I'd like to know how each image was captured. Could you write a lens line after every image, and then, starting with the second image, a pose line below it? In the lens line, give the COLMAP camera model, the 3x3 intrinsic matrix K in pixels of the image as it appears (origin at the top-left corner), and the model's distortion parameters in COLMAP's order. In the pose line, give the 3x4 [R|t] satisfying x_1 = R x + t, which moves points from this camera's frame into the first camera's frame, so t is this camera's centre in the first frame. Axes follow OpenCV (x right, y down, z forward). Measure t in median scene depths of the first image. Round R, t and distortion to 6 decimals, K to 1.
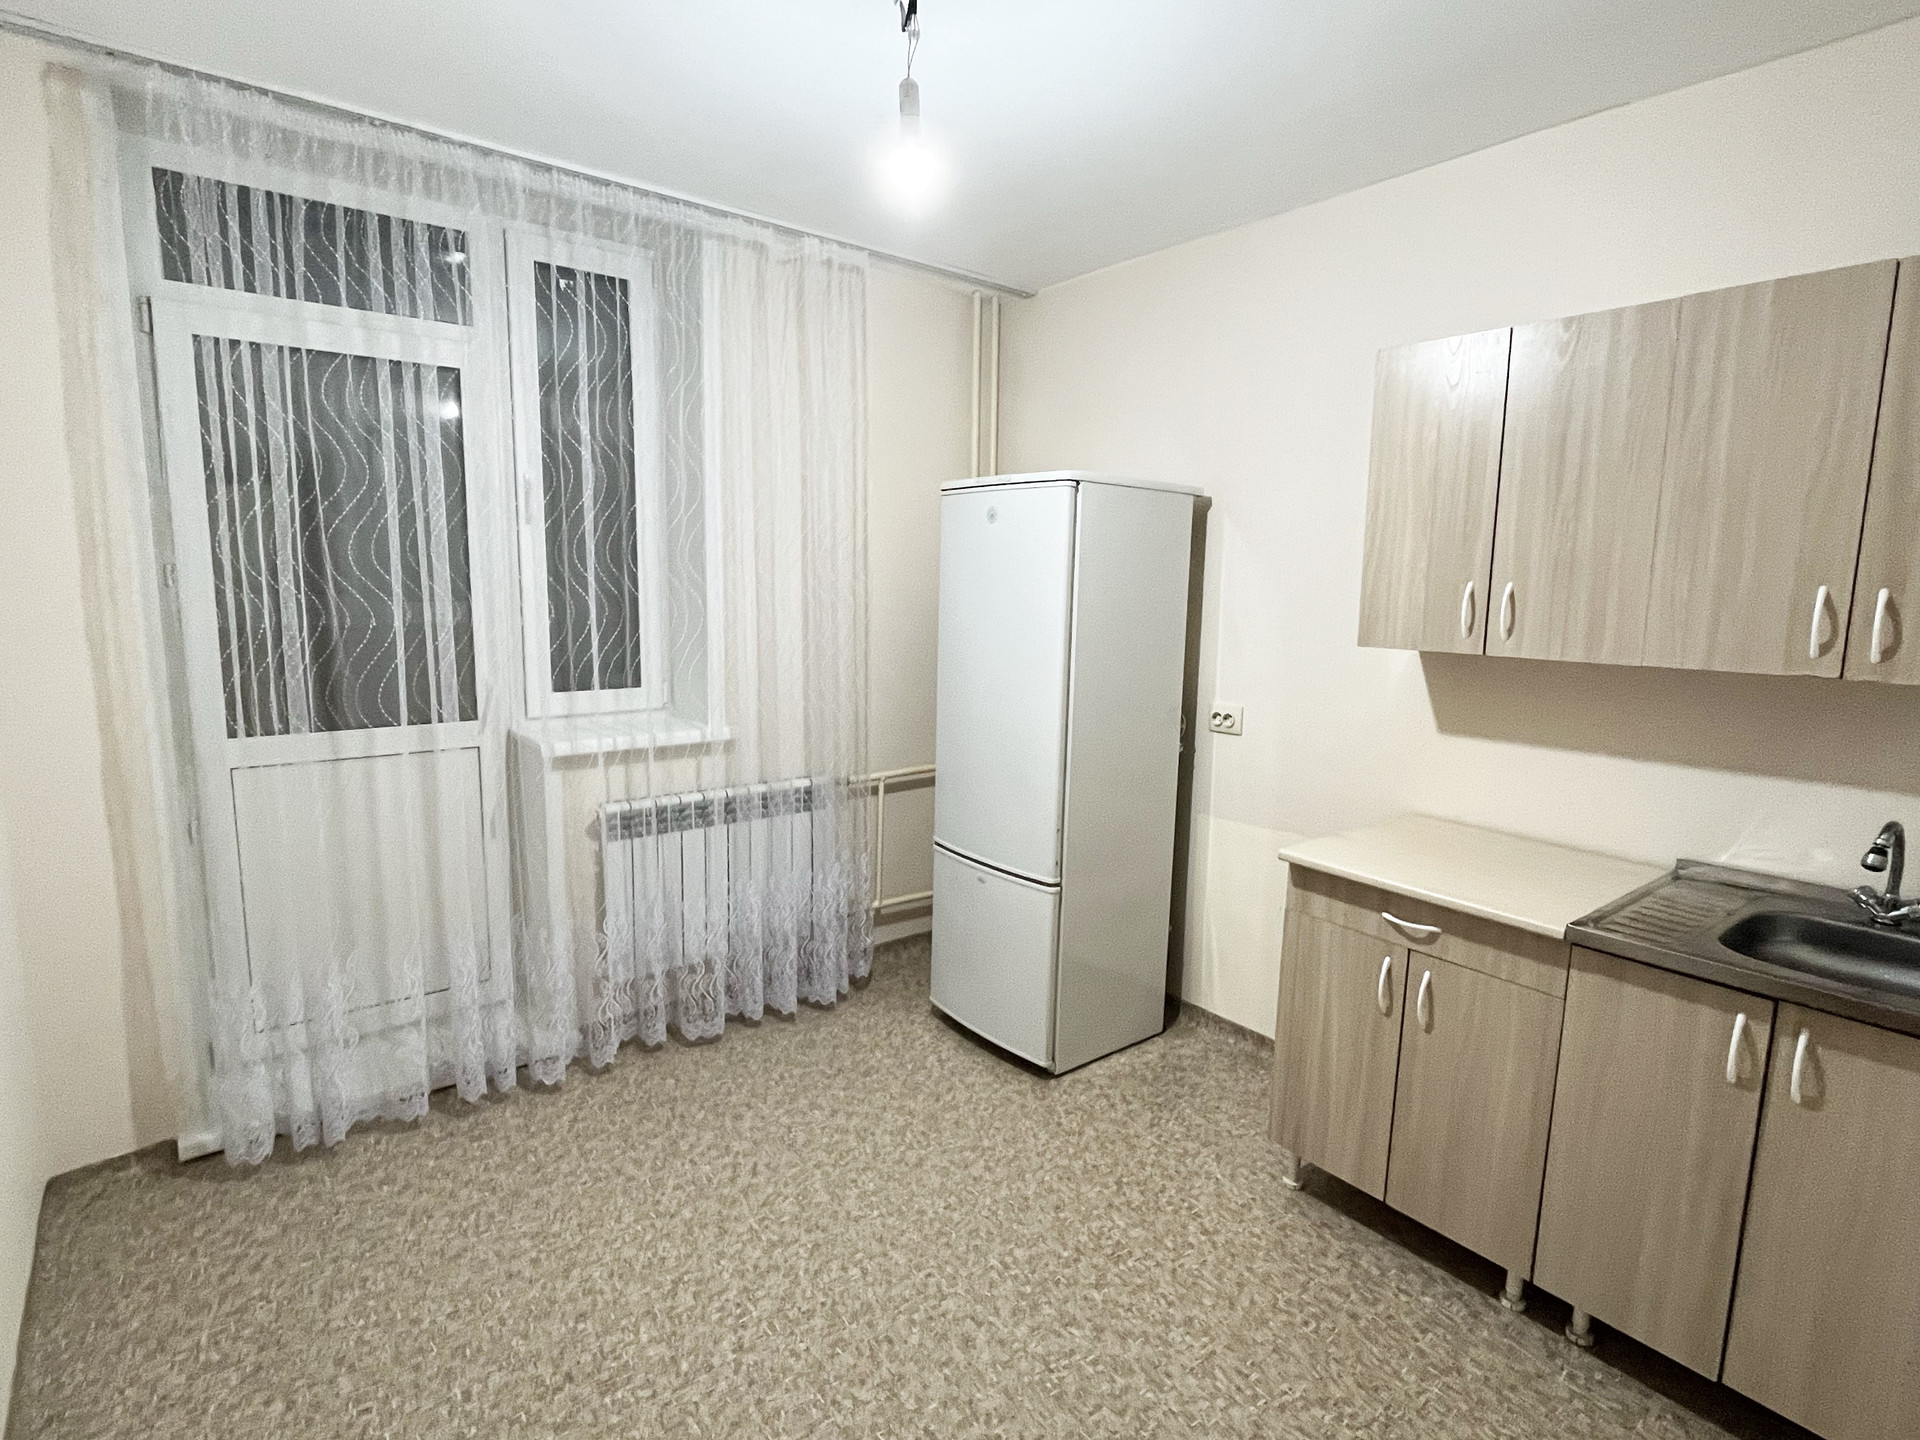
lens RADIAL K [[946.4, 0, 928.2], [0, 946.4, 718.8], [0, 0, 1]] dist [-0.000690, -0.000384]
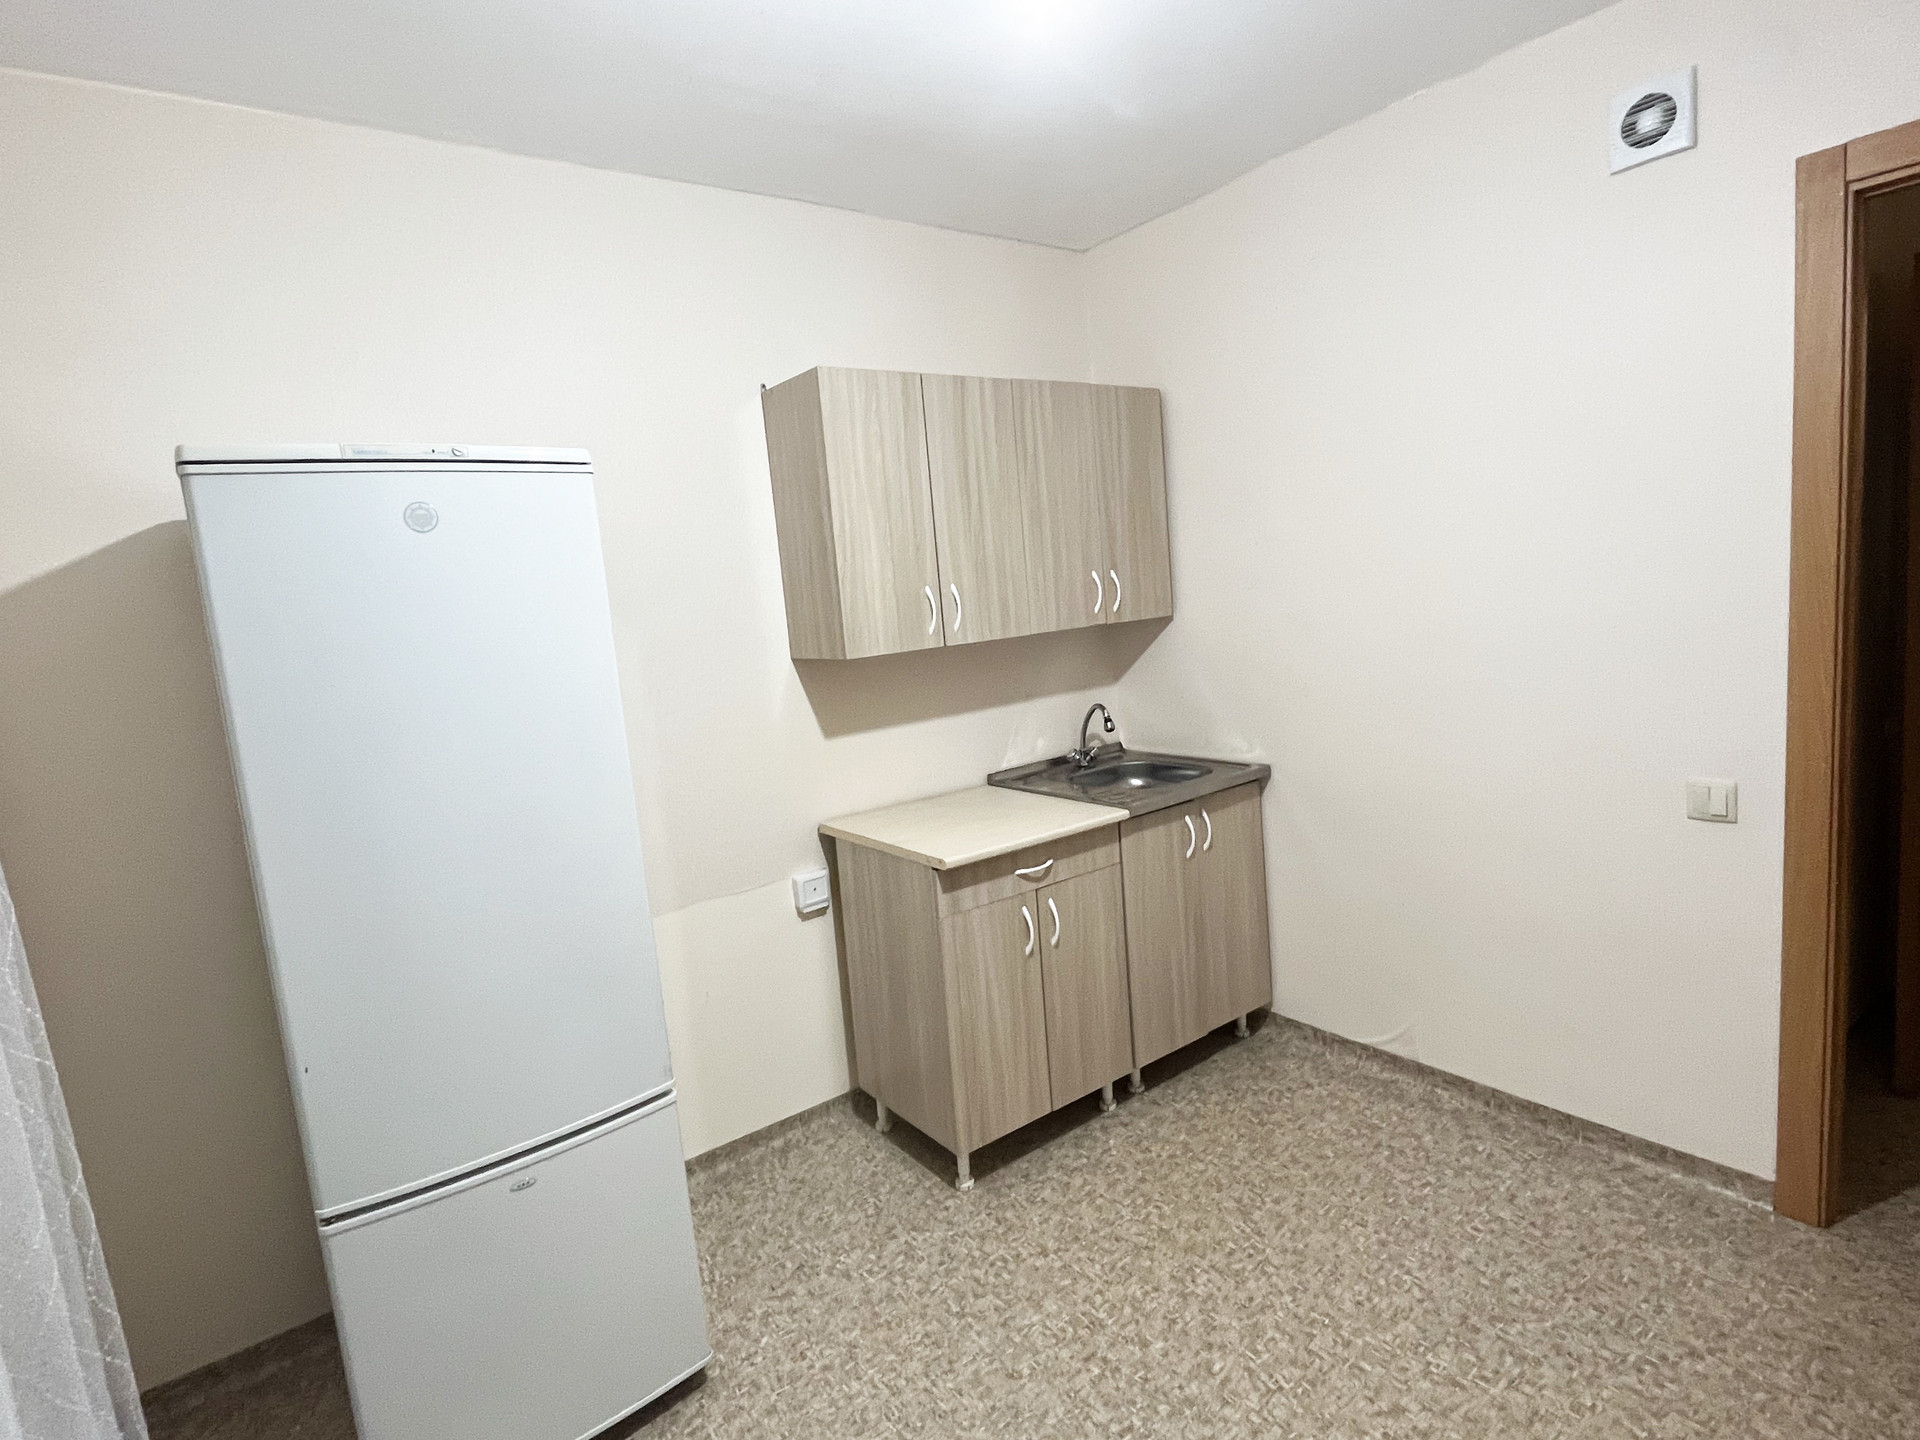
lens RADIAL K [[1018.3, 0, 1000.2], [0, 1018.3, 716.2], [0, 0, 1]] dist [0.002726, -0.000262]
pose [[-0.016910, -0.147786, 0.988875, -0.717781], [0.232795, 0.961254, 0.147639, -0.163069], [-0.972379, 0.232702, 0.018149, 0.975700]]
